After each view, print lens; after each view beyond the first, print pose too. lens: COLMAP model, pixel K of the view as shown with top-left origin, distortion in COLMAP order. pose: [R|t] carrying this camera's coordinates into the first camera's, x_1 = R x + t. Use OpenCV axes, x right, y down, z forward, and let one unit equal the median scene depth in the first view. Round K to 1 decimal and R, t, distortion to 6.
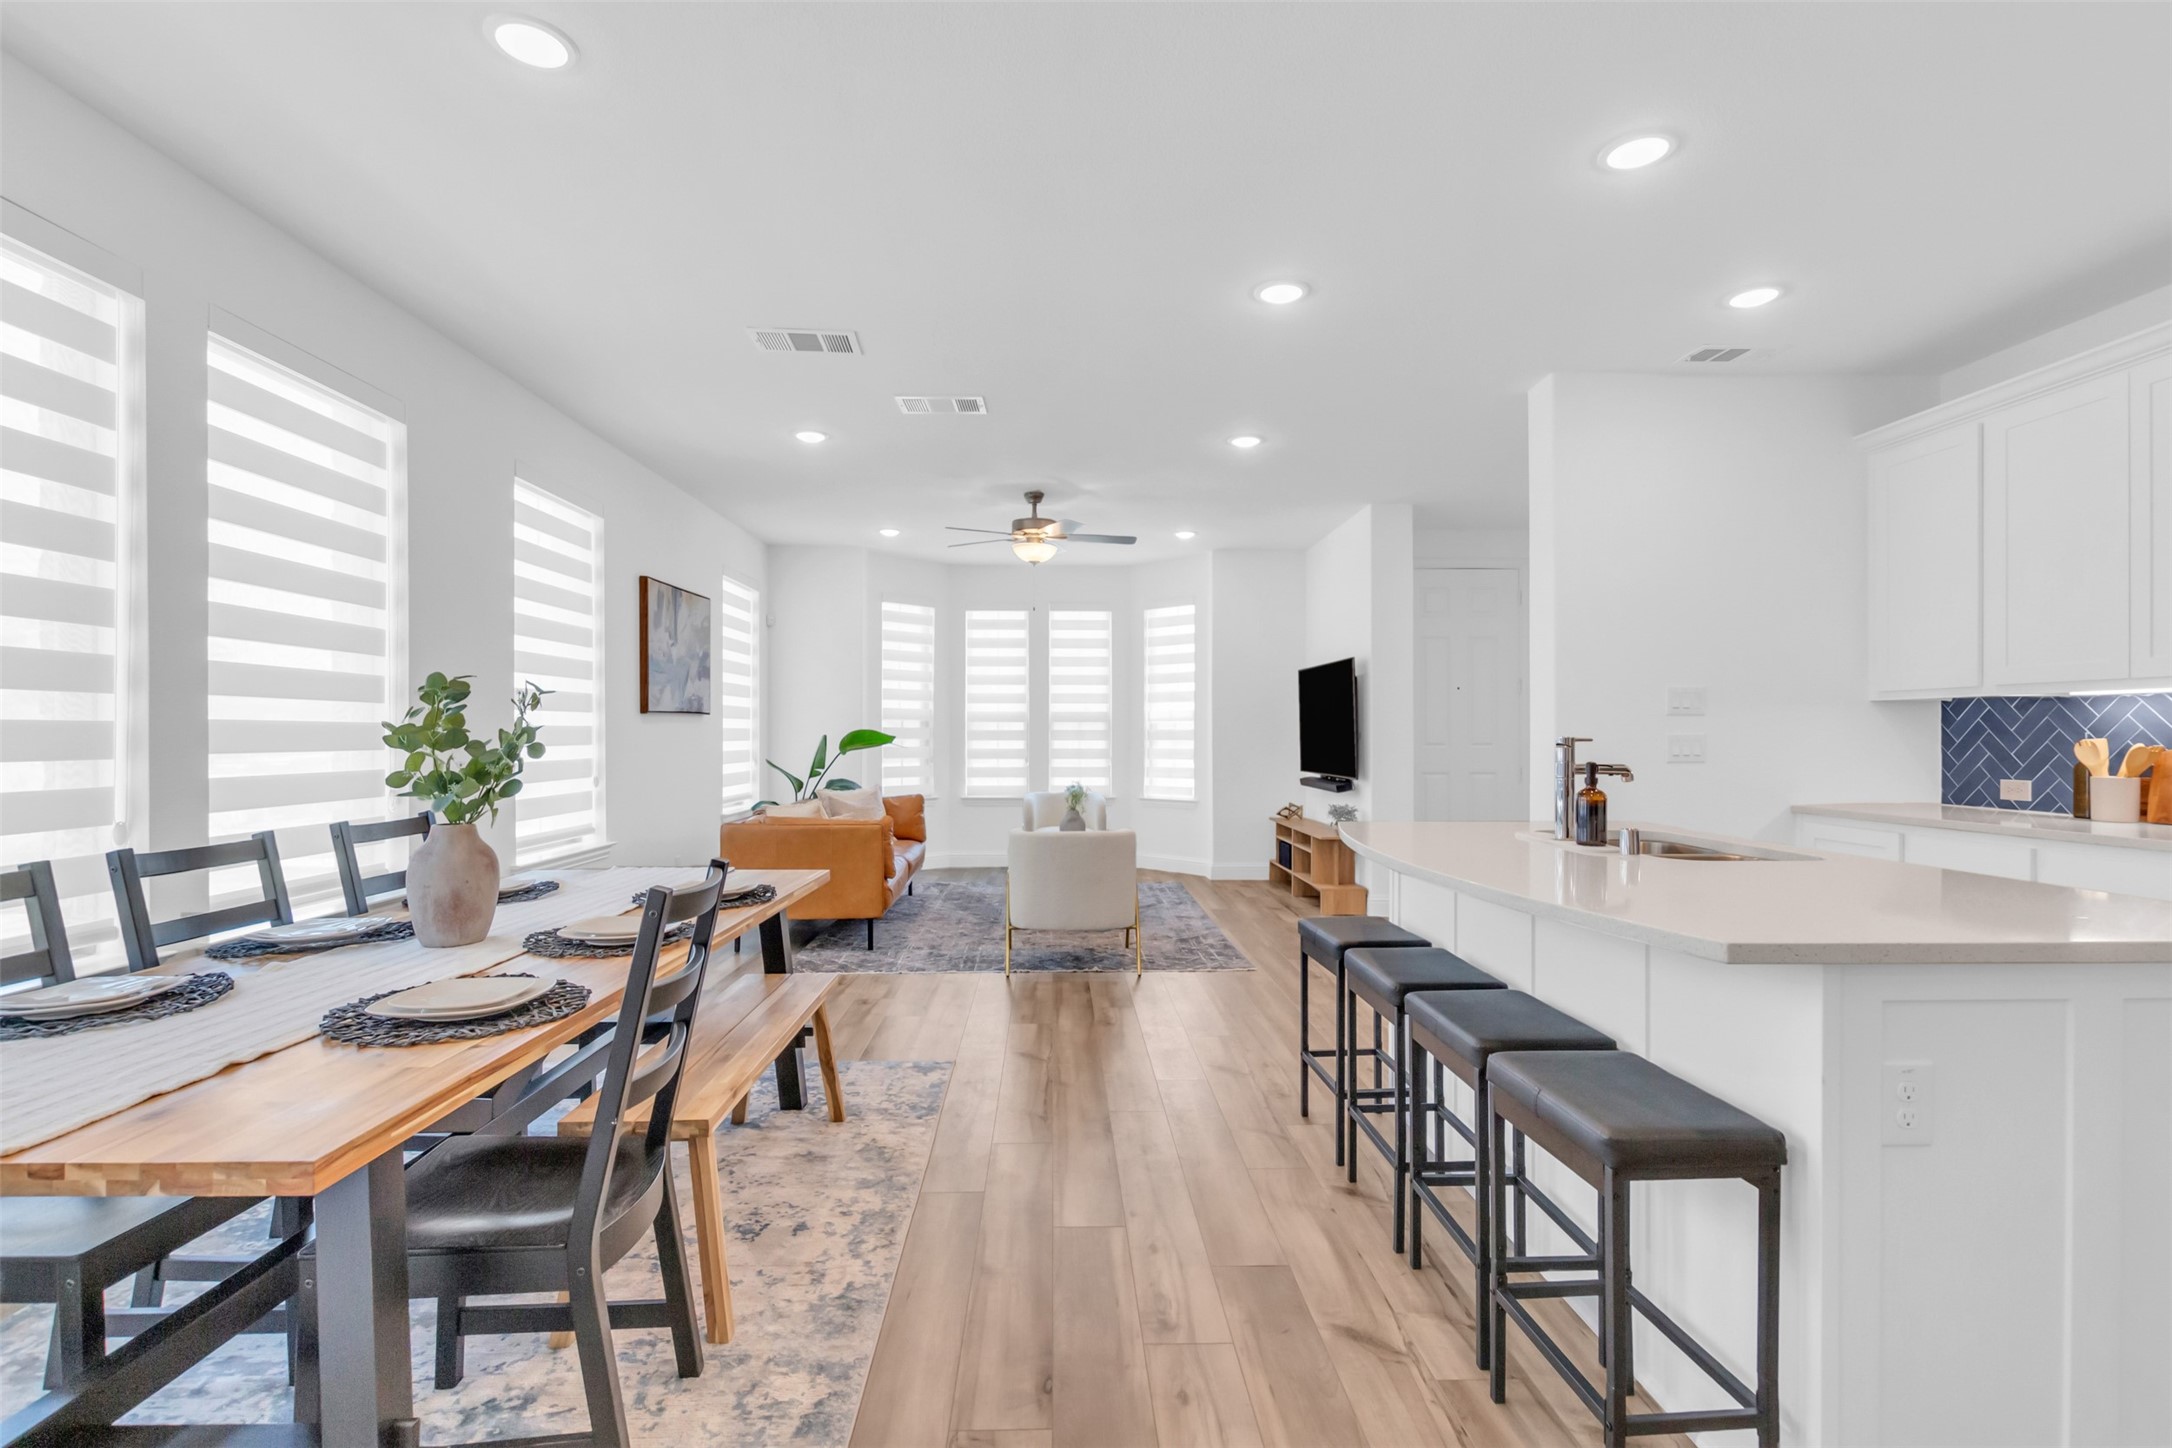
lens RADIAL K [[1009.6, 0, 1083.9], [0, 1009.6, 733.0], [0, 0, 1]] dist [0.018125, 0.000357]
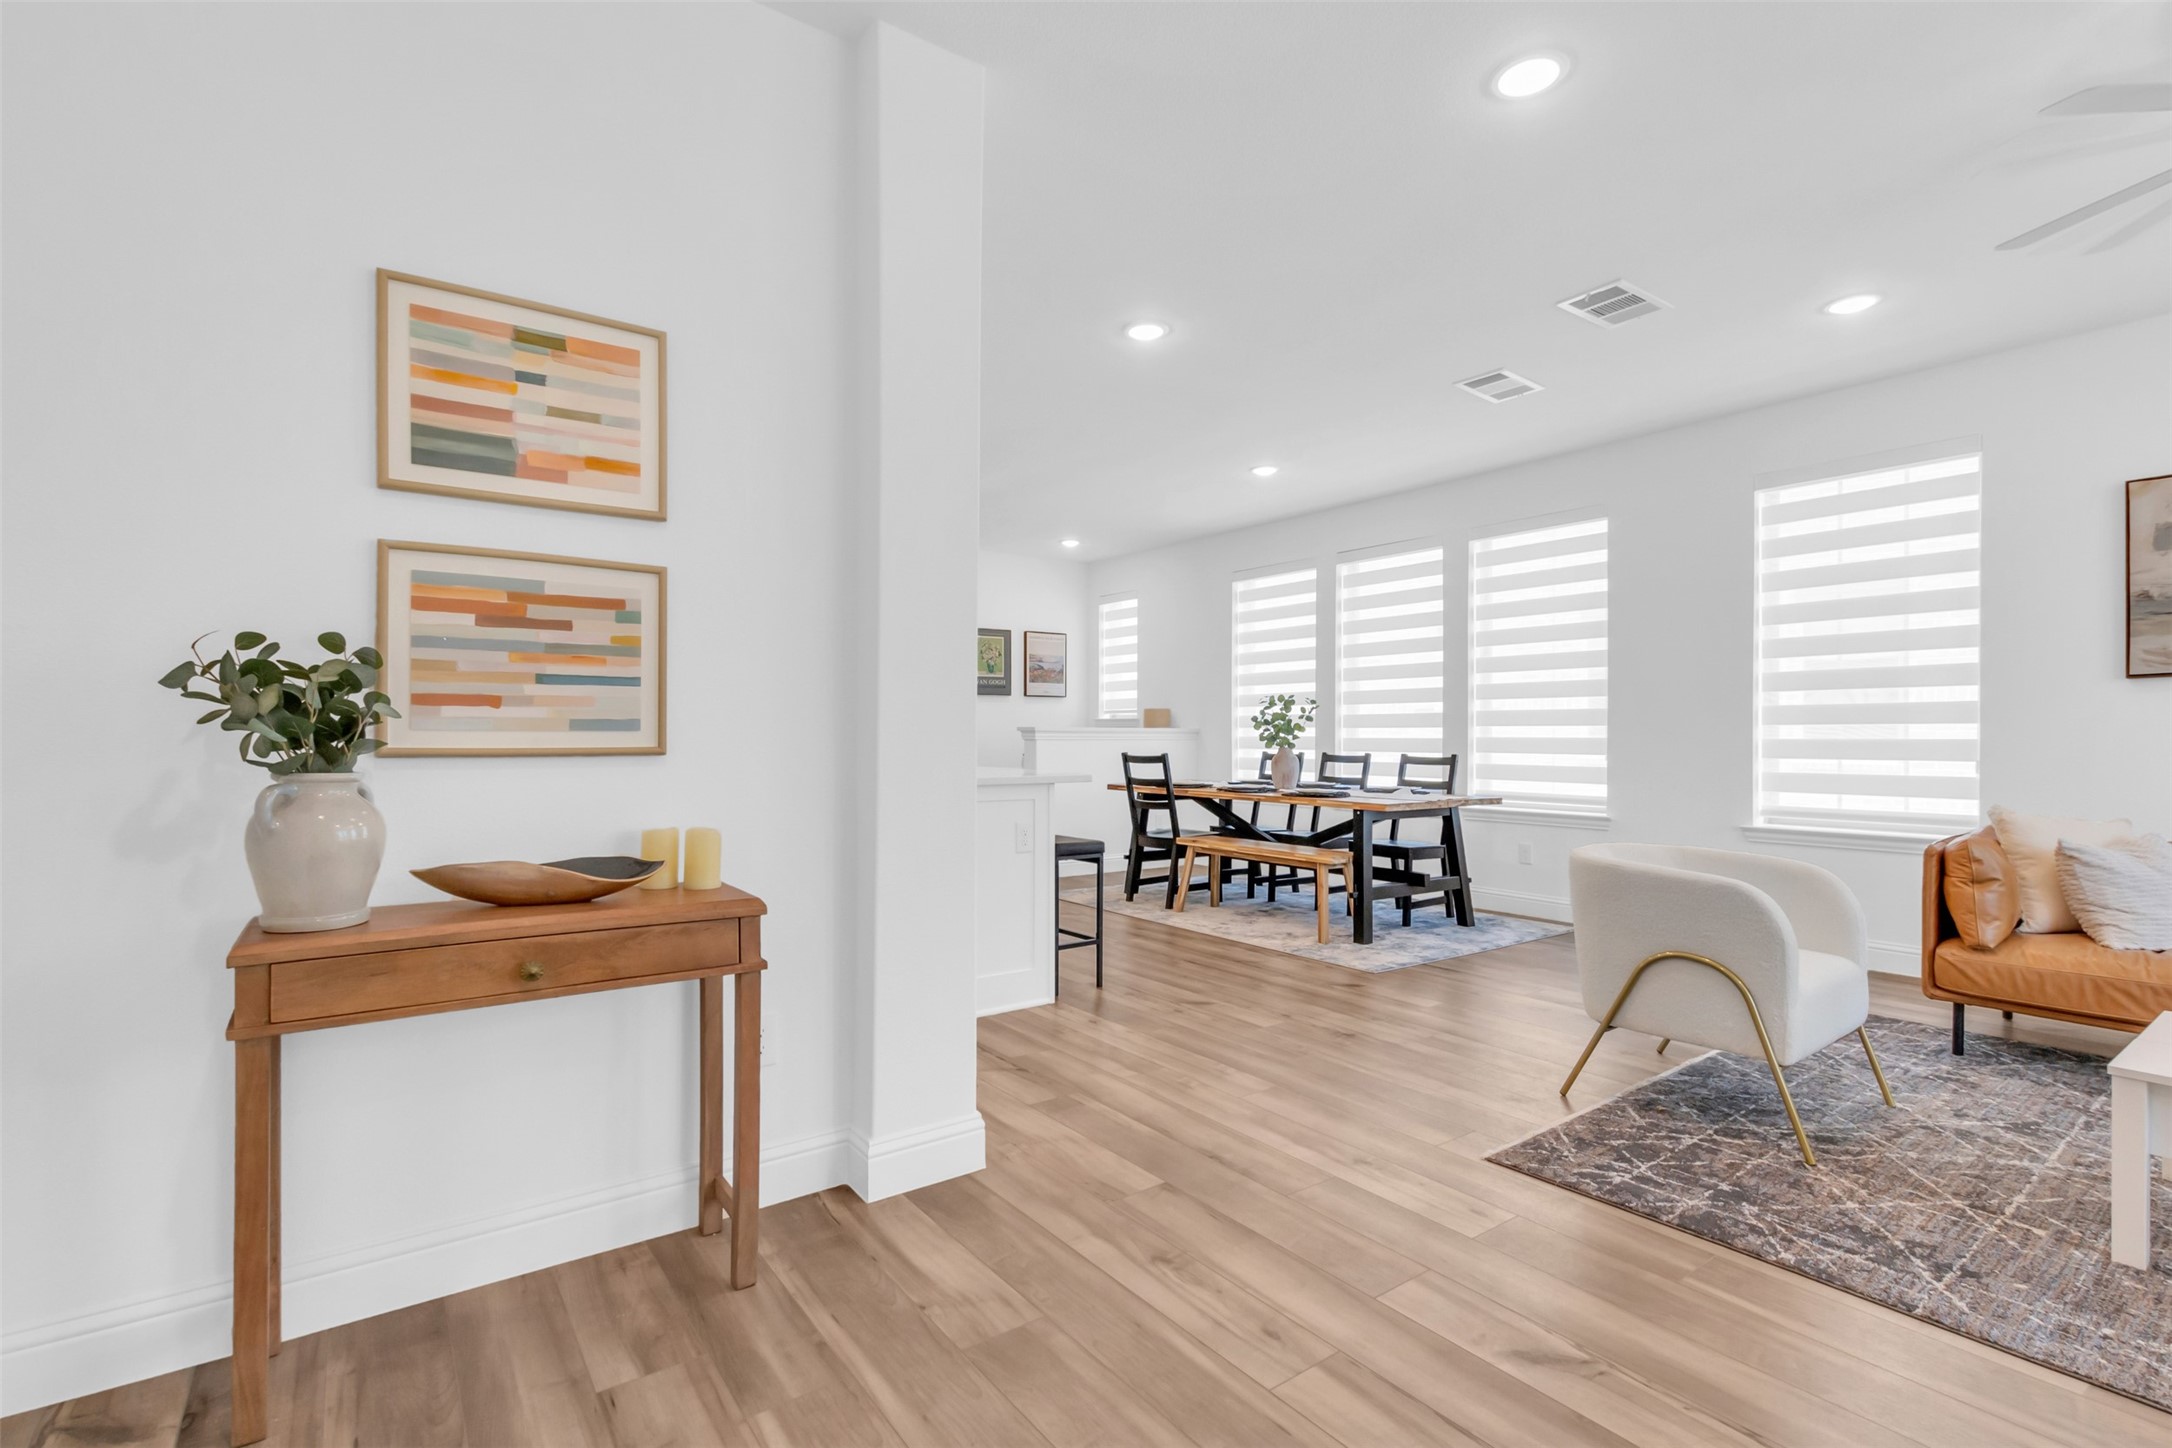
lens RADIAL K [[998.0, 0, 1084.3], [0, 998.0, 729.8], [0, 0, 1]] dist [0.006671, -0.000084]
pose [[-0.824063, -0.006924, -0.566456, 0.589583], [-0.002918, 0.999964, -0.007978, 0.025238], [0.566490, -0.004921, -0.824054, 1.249842]]
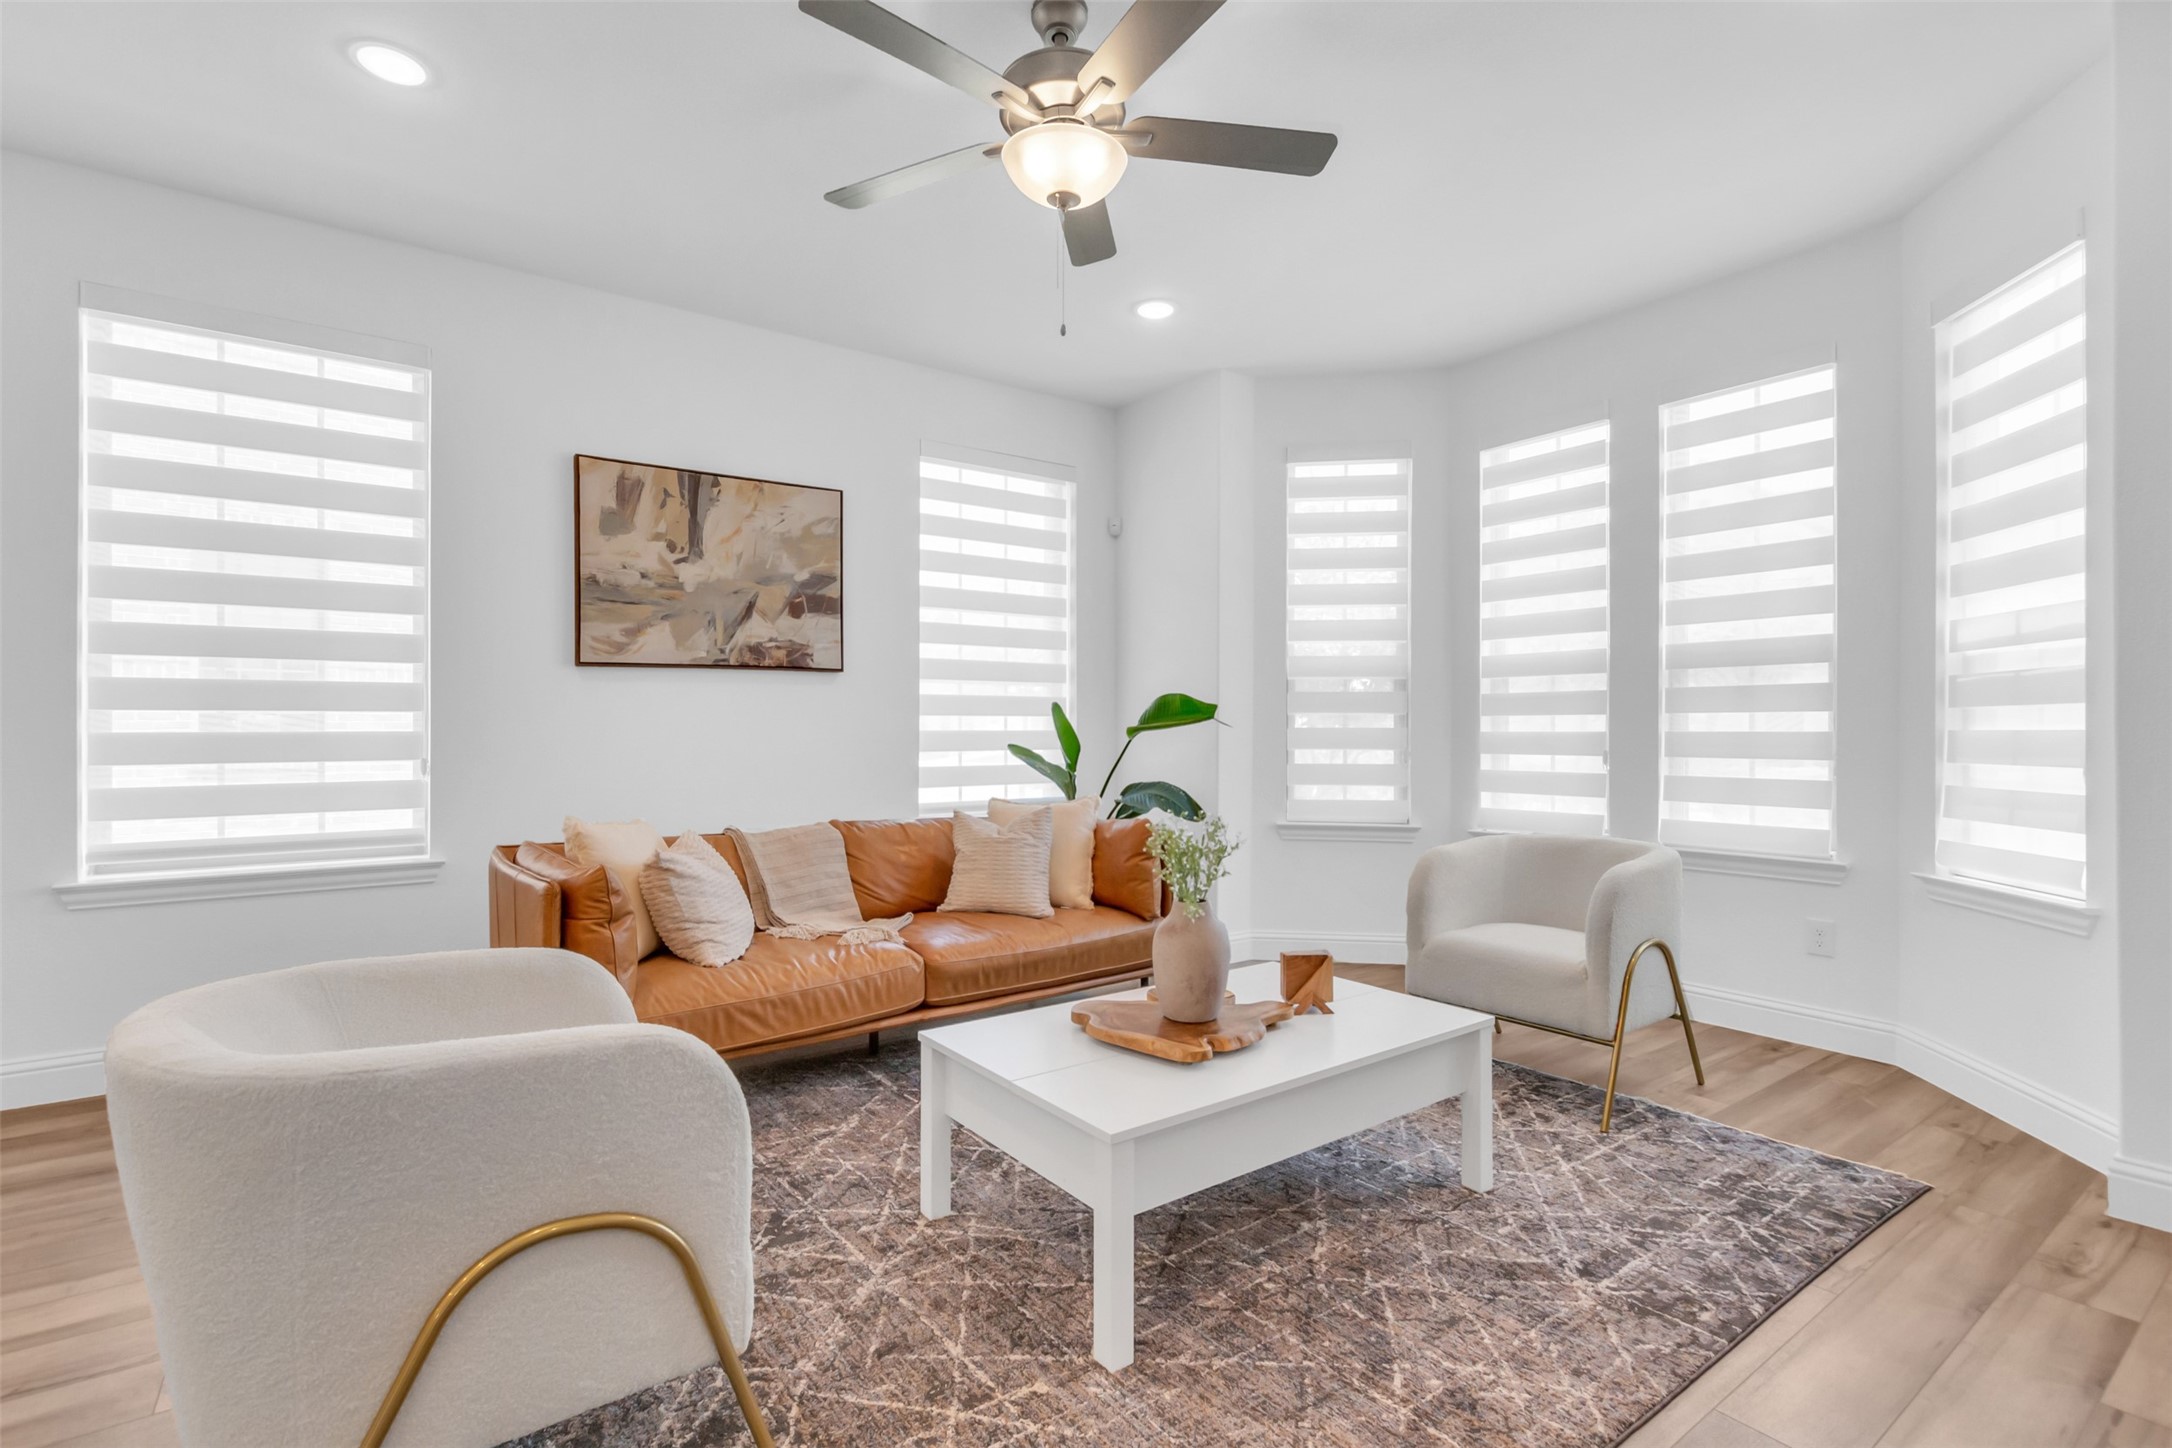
lens RADIAL K [[998.0, 0, 1084.3], [0, 998.0, 729.8], [0, 0, 1]] dist [0.006671, -0.000084]
pose [[0.566734, -0.001319, -0.823900, 0.299492], [0.002230, 0.999998, -0.000067, 0.023993], [0.823898, -0.001800, 0.566735, 0.972468]]
